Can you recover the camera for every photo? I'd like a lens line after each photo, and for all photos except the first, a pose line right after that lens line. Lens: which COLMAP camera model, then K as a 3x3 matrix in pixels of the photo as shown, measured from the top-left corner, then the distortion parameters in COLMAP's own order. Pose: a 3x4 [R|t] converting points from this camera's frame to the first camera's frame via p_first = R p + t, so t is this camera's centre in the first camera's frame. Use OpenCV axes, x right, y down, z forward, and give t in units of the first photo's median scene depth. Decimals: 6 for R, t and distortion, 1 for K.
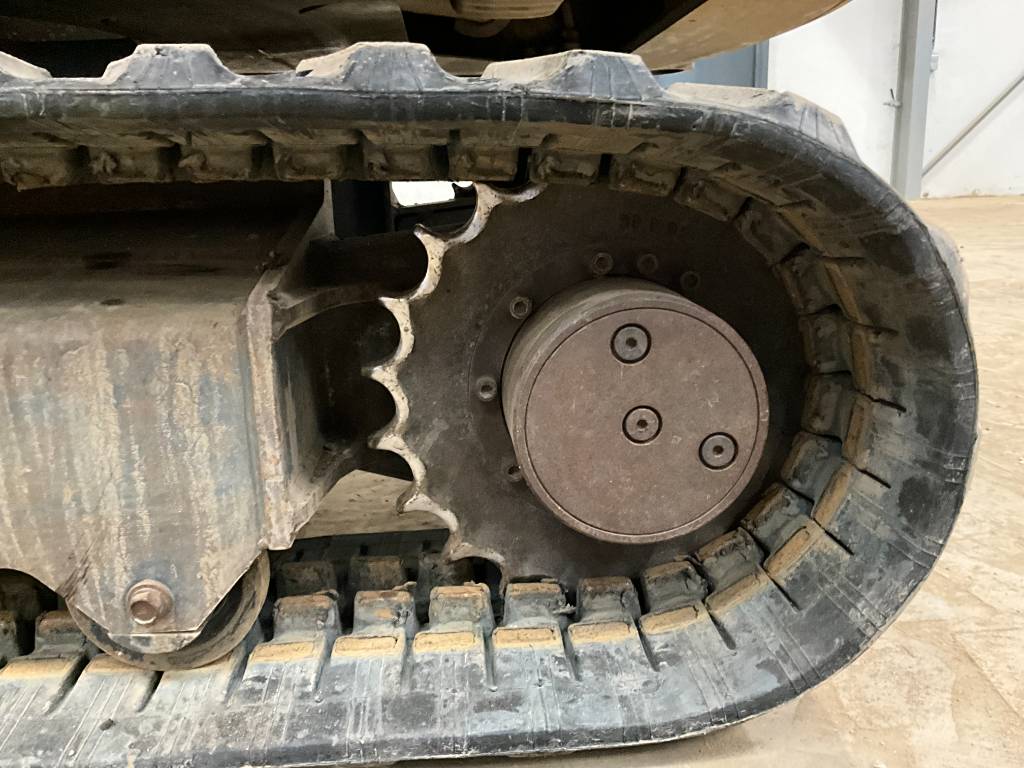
lens RADIAL K [[846.3, 0, 514.8], [0, 846.3, 377.8], [0, 0, 1]] dist [0.082188, -0.159895]
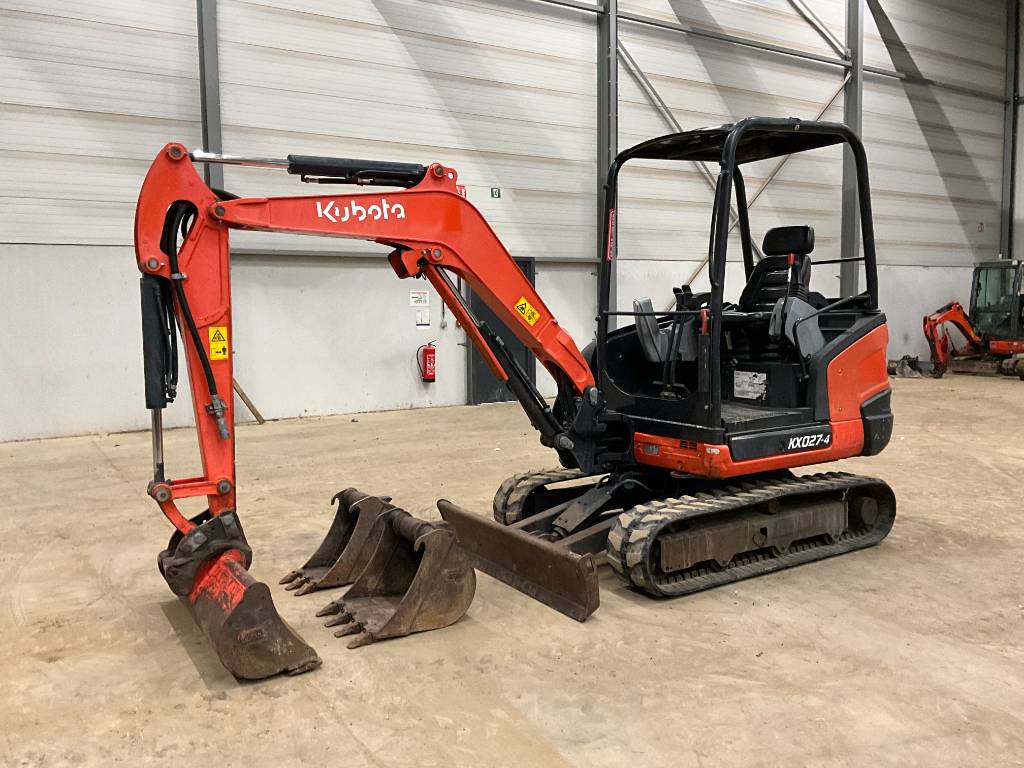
lens RADIAL K [[830.4, 0, 512.0], [0, 830.4, 384.0], [0, 0, 1]] dist [0.091487, -0.167686]
pose [[0.882566, -0.030713, 0.469184, -7.197685], [0.103866, 0.985948, -0.130838, -0.496245], [-0.458573, 0.164205, 0.873354, -5.237132]]
